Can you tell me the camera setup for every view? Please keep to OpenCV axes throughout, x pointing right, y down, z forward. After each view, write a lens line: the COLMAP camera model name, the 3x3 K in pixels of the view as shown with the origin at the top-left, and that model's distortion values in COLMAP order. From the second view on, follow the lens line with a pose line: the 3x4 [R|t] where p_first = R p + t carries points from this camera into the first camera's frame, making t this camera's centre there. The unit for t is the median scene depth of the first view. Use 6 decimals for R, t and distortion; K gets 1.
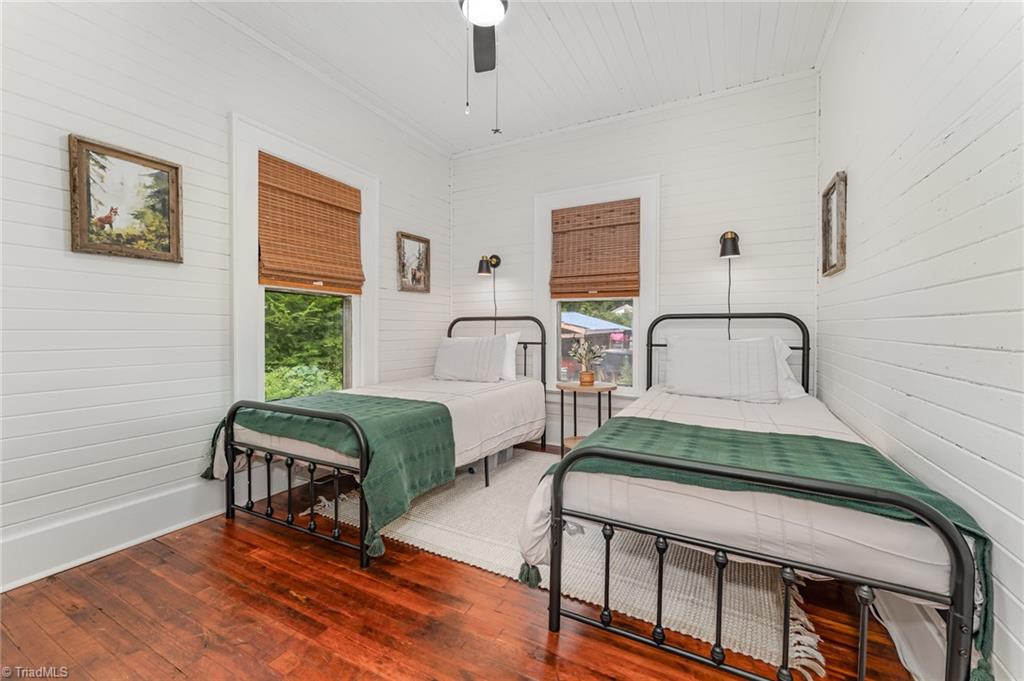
lens RADIAL K [[411.8, 0, 510.4], [0, 411.8, 341.9], [0, 0, 1]] dist [0.000819, -0.000176]
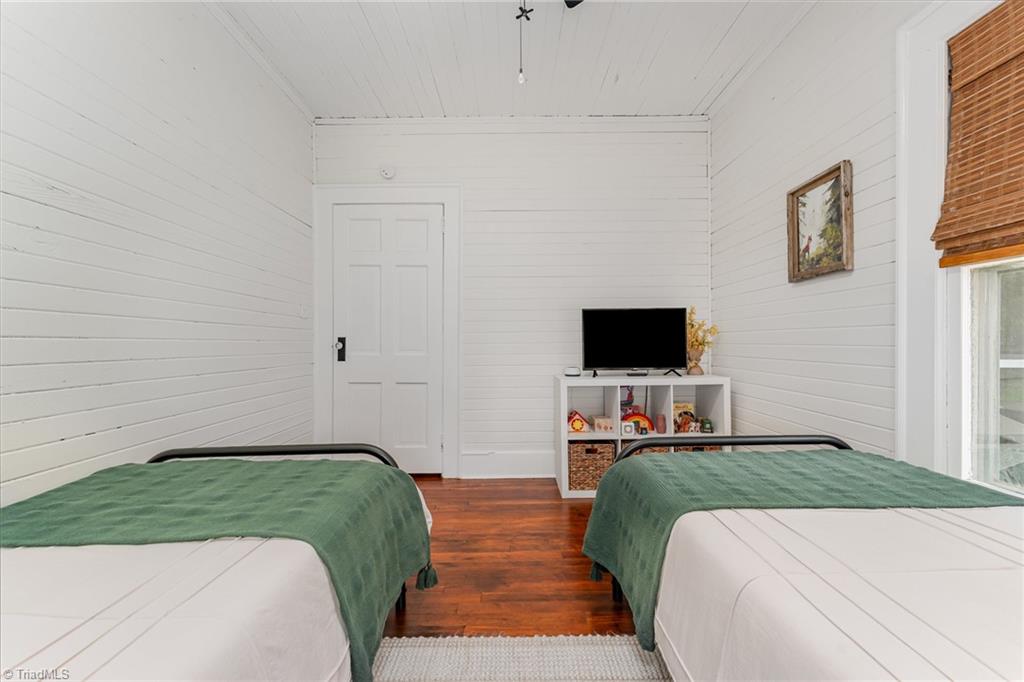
lens RADIAL K [[411.8, 0, 510.4], [0, 411.8, 342.4], [0, 0, 1]] dist [0.000819, -0.000176]
pose [[-0.888230, 0.000737, -0.459399, 0.266150], [-0.014910, 0.999426, 0.030431, -0.056679], [0.459158, 0.033880, -0.887709, 1.585186]]
